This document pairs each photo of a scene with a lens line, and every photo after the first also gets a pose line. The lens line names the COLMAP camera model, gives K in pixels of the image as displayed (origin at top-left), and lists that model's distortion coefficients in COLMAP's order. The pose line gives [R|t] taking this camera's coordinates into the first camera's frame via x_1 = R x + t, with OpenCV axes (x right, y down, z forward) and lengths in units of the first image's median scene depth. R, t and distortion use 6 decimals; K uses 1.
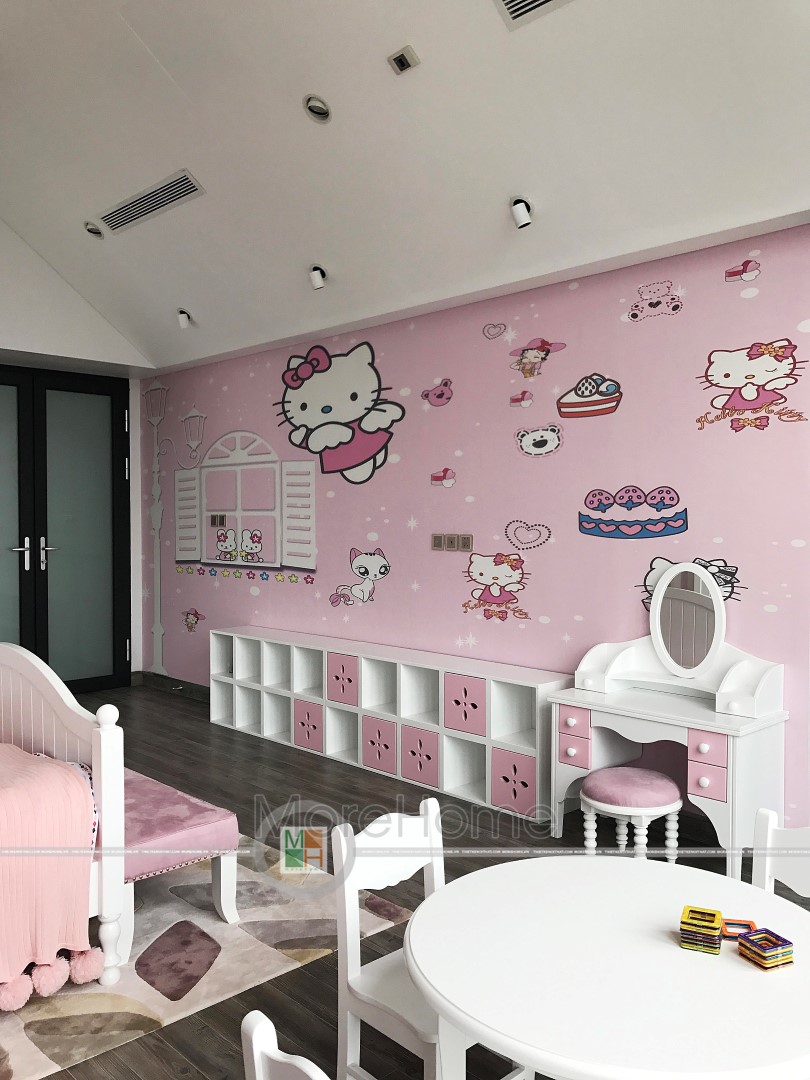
lens RADIAL K [[891.2, 0, 410.1], [0, 891.2, 539.5], [0, 0, 1]] dist [0.037882, -0.041976]
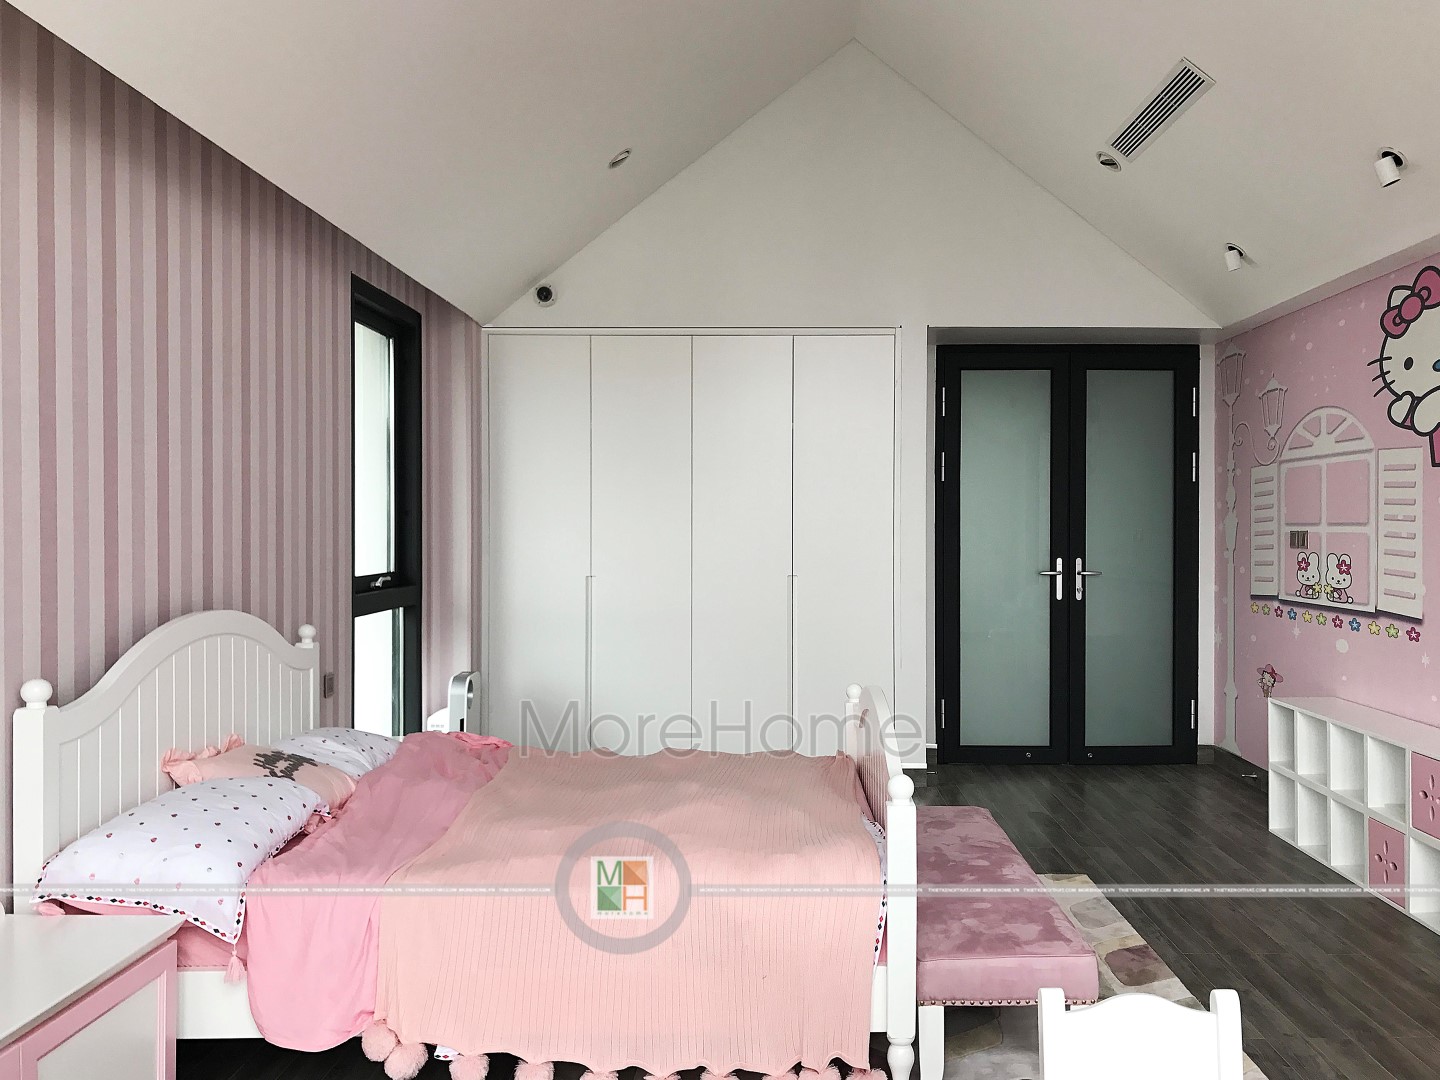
lens RADIAL K [[1188.3, 0, 731.5], [0, 1188.3, 533.8], [0, 0, 1]] dist [0.037882, -0.041976]
pose [[0.729165, 0.001356, -0.684337, 0.108789], [-0.014985, 0.999790, -0.013985, -0.006742], [0.684174, 0.020452, 0.729032, 0.037325]]
